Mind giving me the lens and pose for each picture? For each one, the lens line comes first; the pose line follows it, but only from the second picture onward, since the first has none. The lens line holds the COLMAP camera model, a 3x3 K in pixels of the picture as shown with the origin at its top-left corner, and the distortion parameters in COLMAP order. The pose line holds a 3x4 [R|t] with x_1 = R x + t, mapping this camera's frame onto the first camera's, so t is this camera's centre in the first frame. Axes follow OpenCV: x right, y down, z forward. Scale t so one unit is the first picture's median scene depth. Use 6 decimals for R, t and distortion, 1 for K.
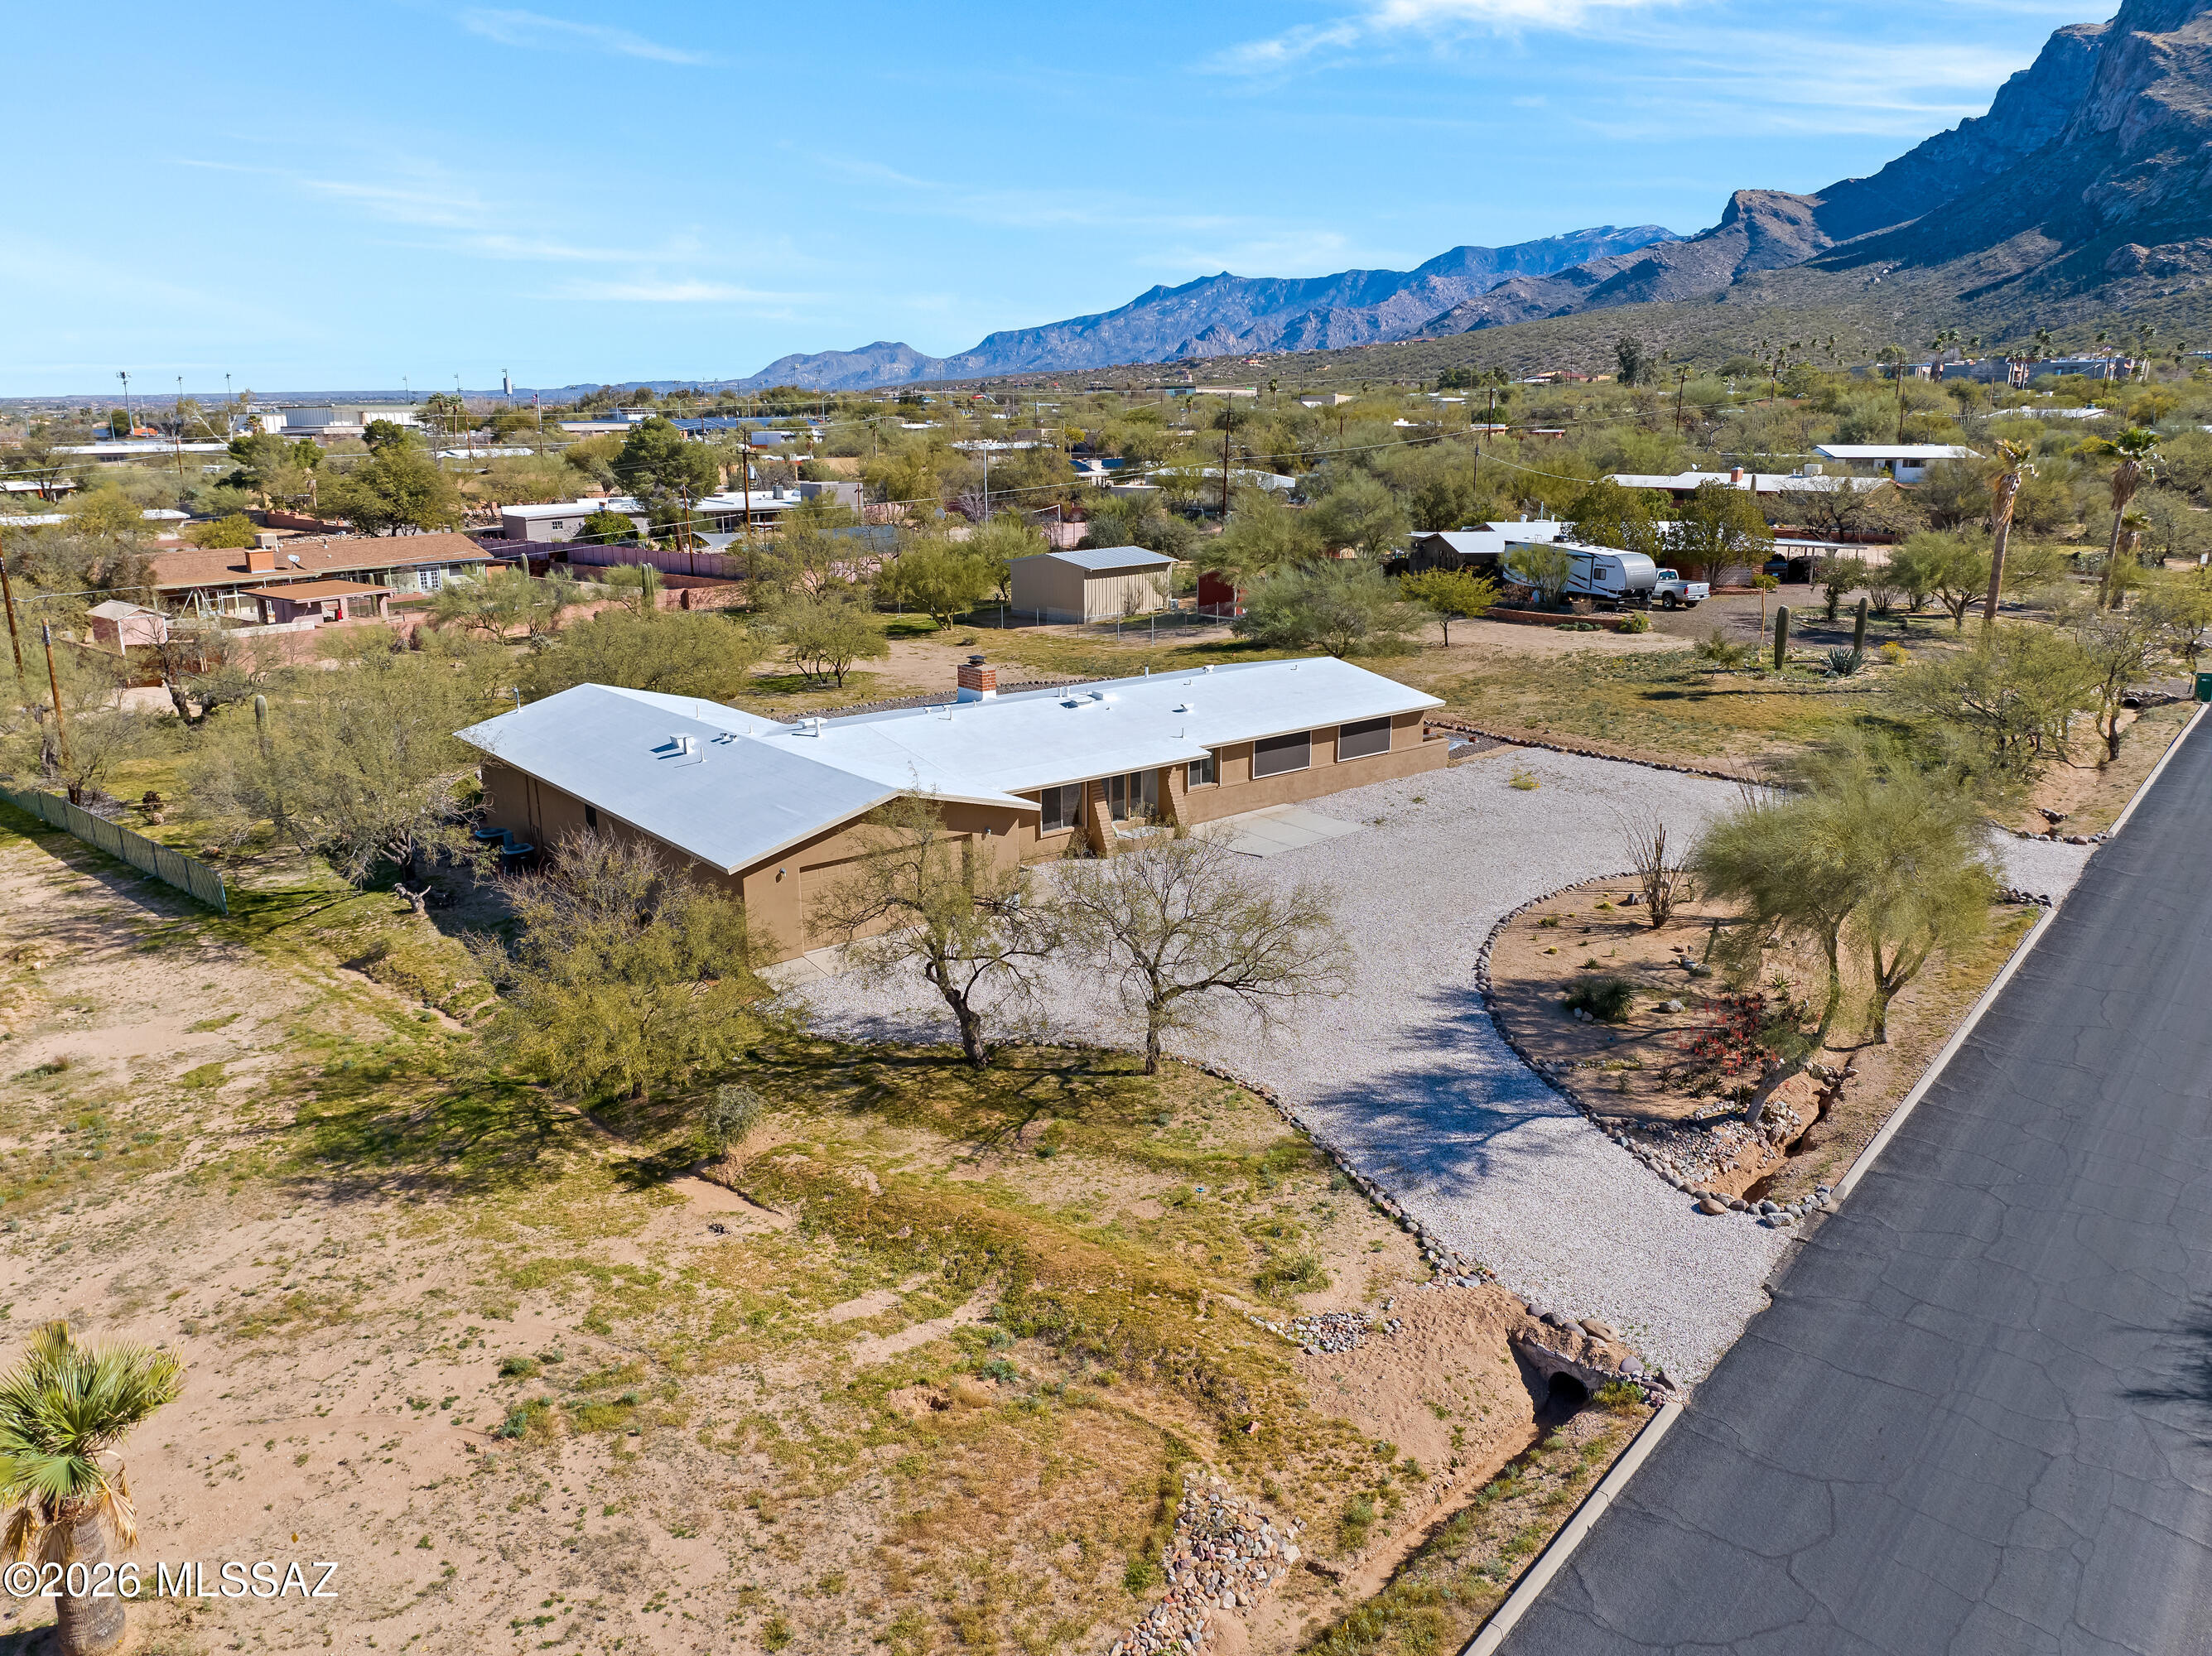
lens RADIAL K [[1517.5, 0, 1106.0], [0, 1517.5, 828.0], [0, 0, 1]] dist [-0.051830, 0.023252]
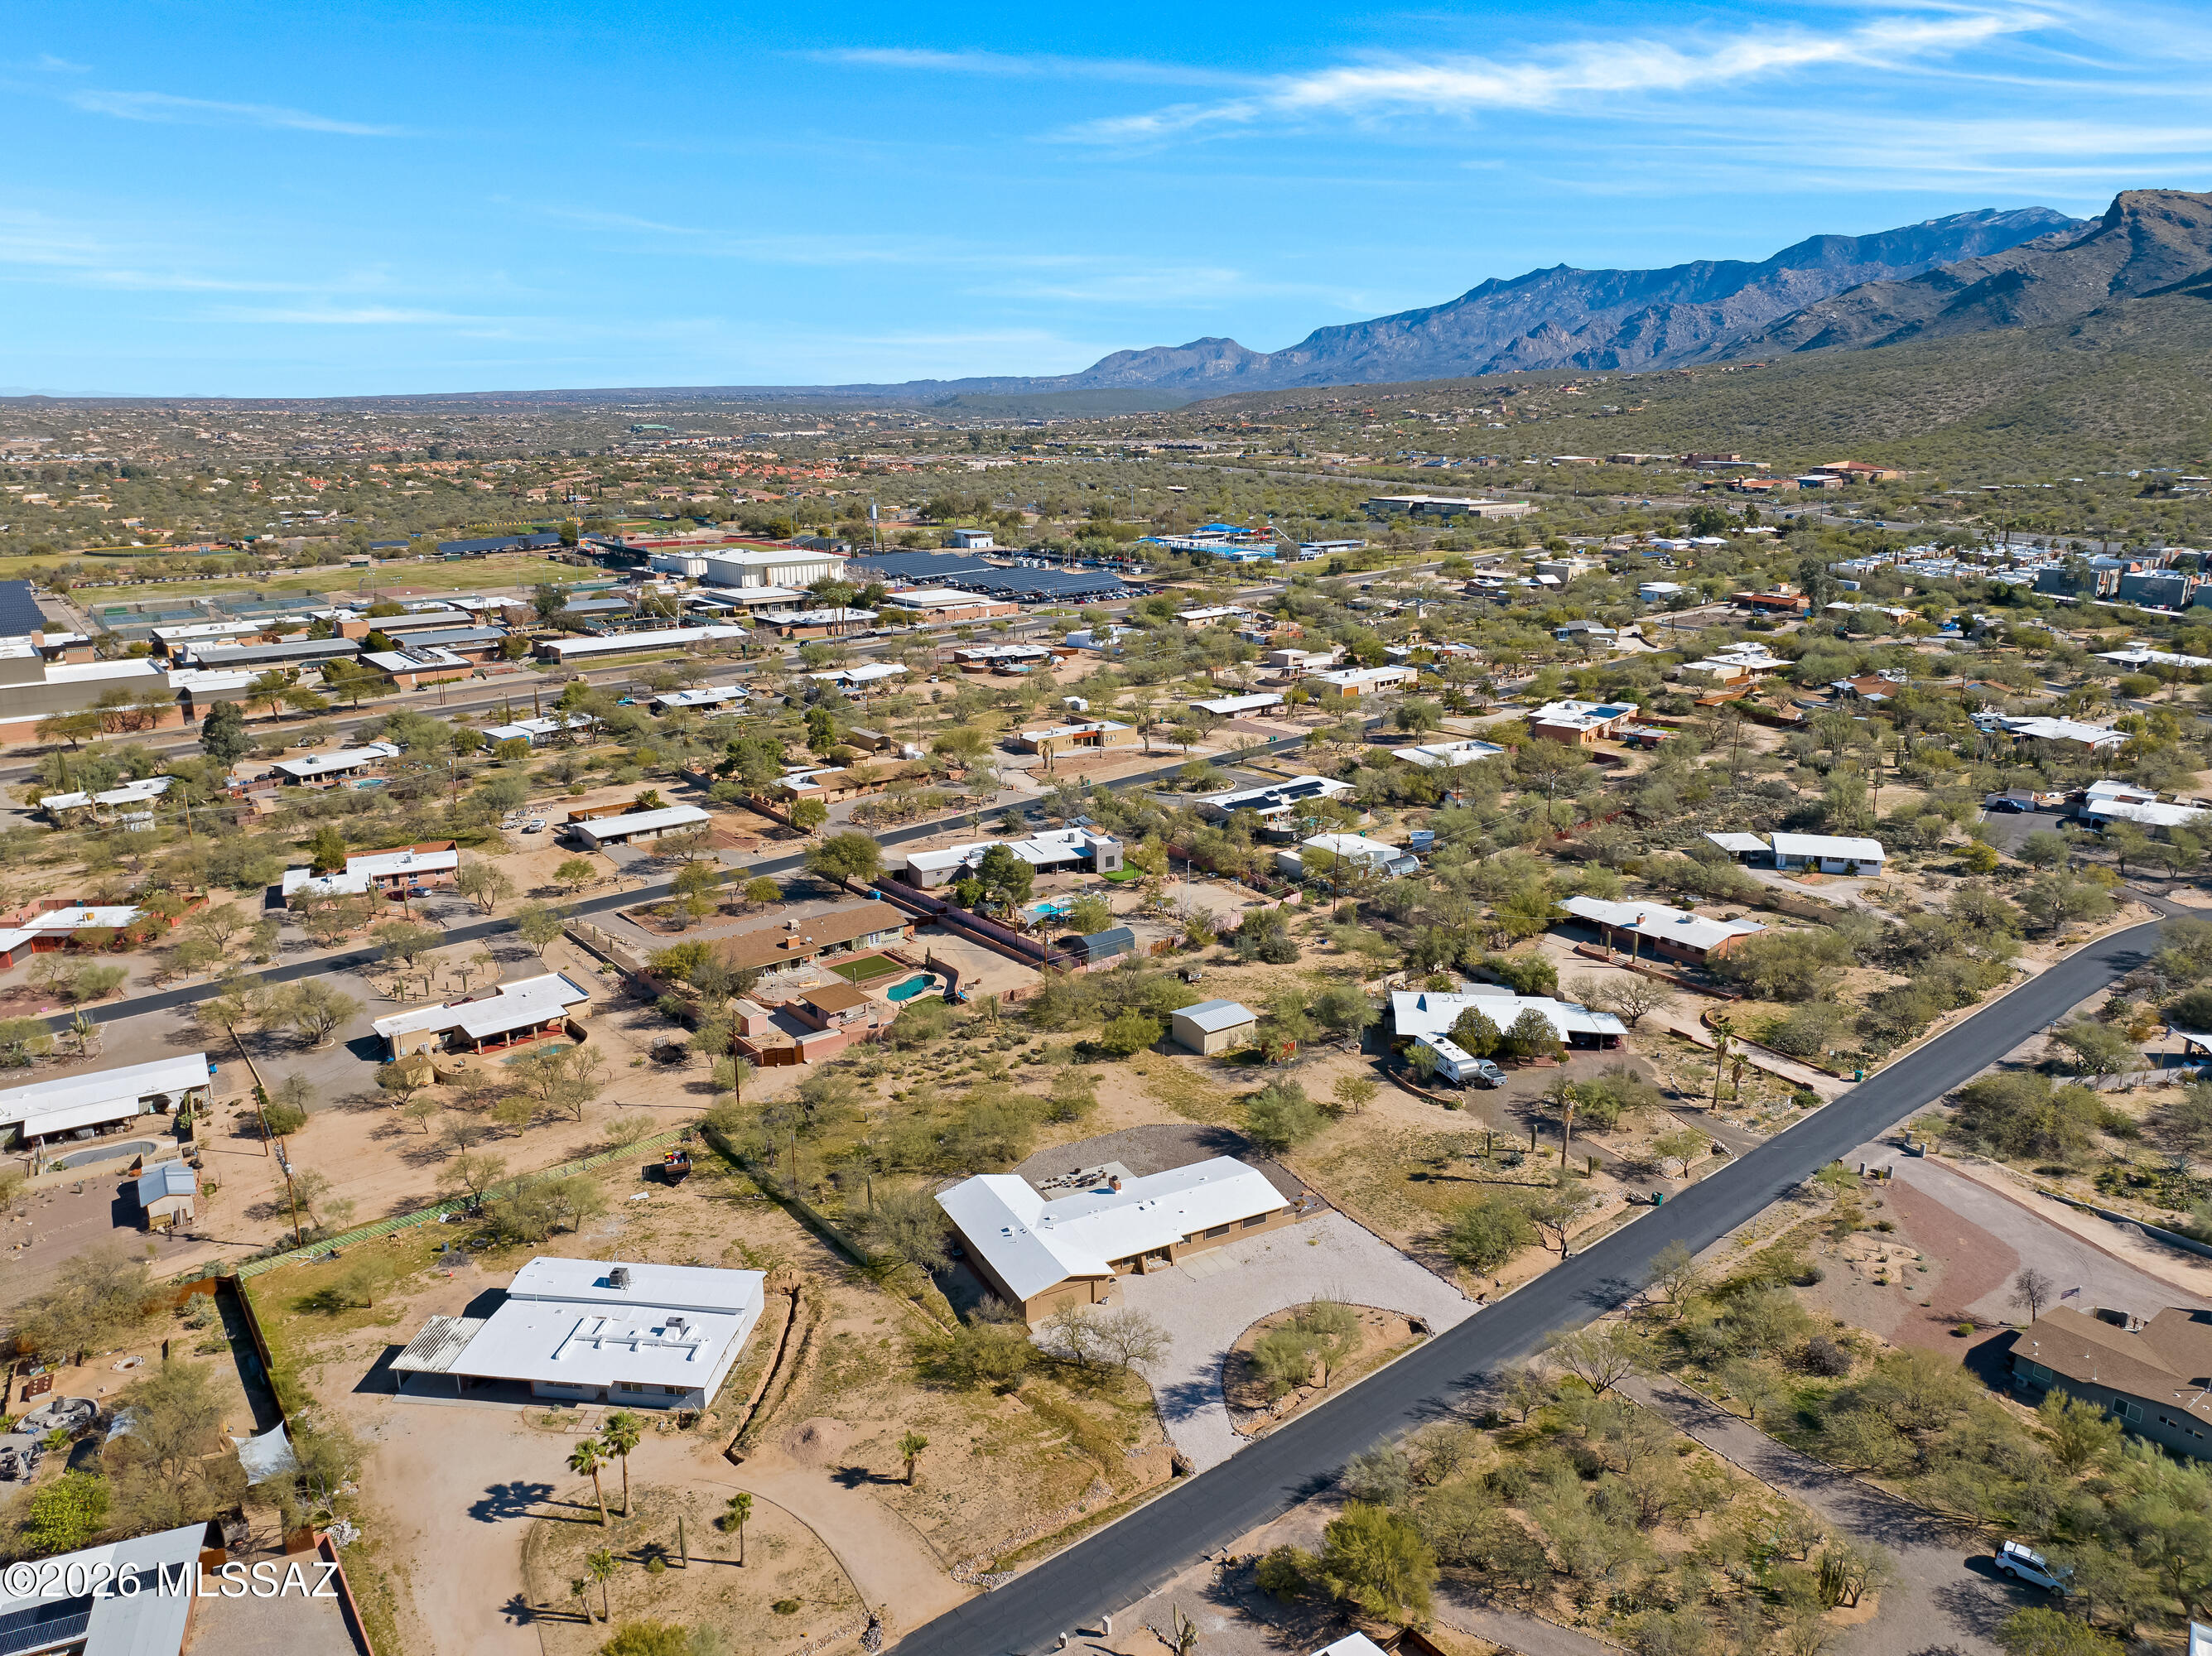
lens RADIAL K [[1517.5, 0, 1106.0], [0, 1517.5, 828.0], [0, 0, 1]] dist [-0.051830, 0.023252]
pose [[0.978745, 0.046711, -0.199689, 0.276782], [-0.045519, 0.998908, 0.010560, -0.513785], [0.199964, -0.001246, 0.979802, -1.124182]]
